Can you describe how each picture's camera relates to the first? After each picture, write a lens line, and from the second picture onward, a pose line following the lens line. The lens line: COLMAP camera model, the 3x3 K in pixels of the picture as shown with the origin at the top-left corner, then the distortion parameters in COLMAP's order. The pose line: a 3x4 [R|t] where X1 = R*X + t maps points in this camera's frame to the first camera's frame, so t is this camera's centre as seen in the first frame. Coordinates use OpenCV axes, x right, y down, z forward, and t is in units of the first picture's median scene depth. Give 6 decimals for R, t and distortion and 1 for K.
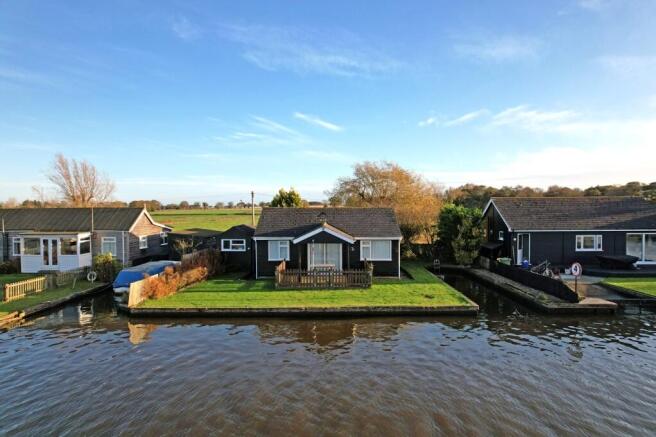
lens RADIAL K [[426.6, 0, 328.0], [0, 426.6, 218.5], [0, 0, 1]] dist [-0.040945, 0.000537]
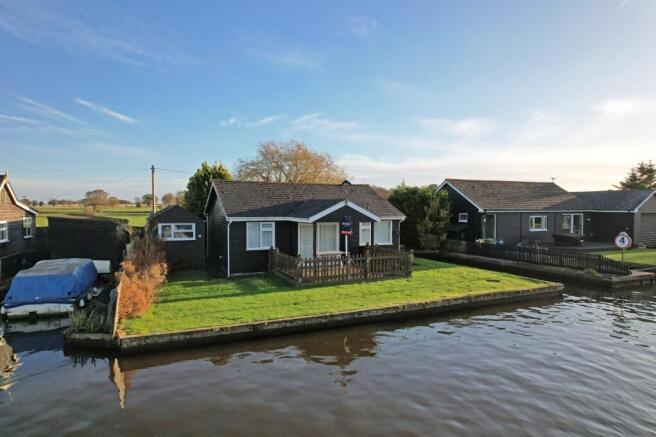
lens RADIAL K [[422.9, 0, 330.6], [0, 422.9, 206.0], [0, 0, 1]] dist [-0.002681, 0.000099]
pose [[0.903427, 0.007137, 0.428682, -0.294559], [0.006094, 0.999547, -0.029485, 0.043022], [-0.428699, 0.029250, 0.902974, 0.271956]]
